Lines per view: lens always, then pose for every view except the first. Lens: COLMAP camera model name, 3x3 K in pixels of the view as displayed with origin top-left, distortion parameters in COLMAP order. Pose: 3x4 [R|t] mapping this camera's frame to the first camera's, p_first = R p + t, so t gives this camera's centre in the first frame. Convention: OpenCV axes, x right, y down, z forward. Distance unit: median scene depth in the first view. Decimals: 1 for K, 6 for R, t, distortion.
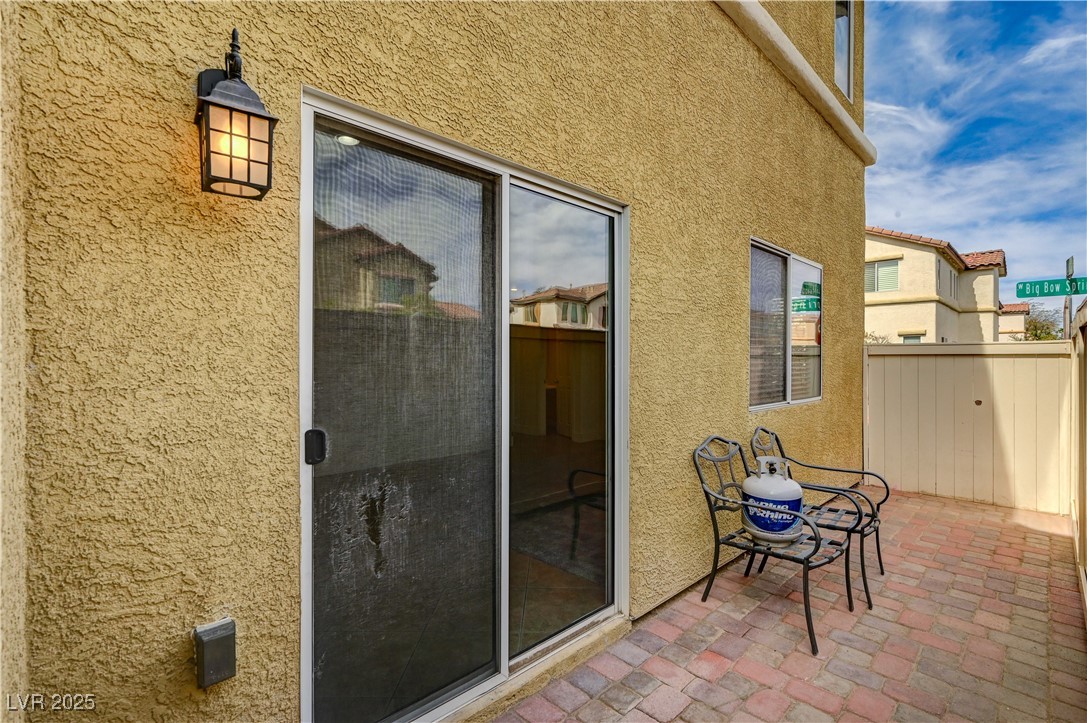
lens RADIAL K [[493.5, 0, 543.5], [0, 493.5, 361.5], [0, 0, 1]] dist [-0.000011, 0.000044]
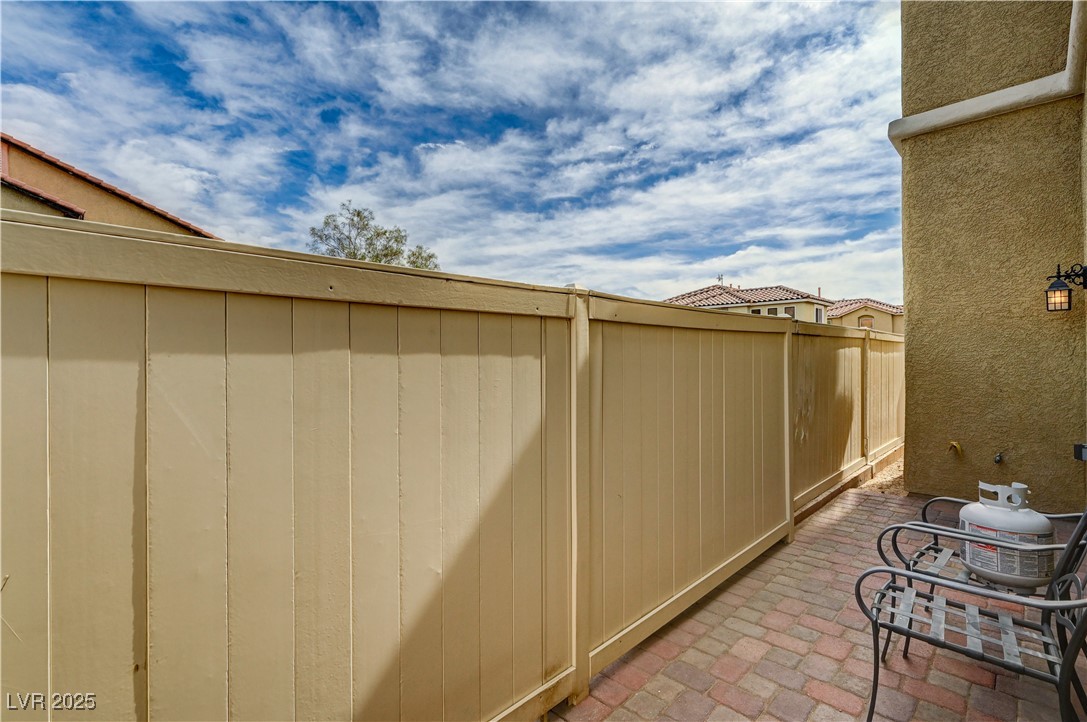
lens RADIAL K [[495.7, 0, 543.5], [0, 495.7, 361.0], [0, 0, 1]] dist [0.000133, 0.000019]
pose [[-0.999841, 0.001255, -0.017815, 1.566600], [0.001204, 0.999995, 0.002902, -0.016417], [0.017819, 0.002881, -0.999837, 2.294282]]
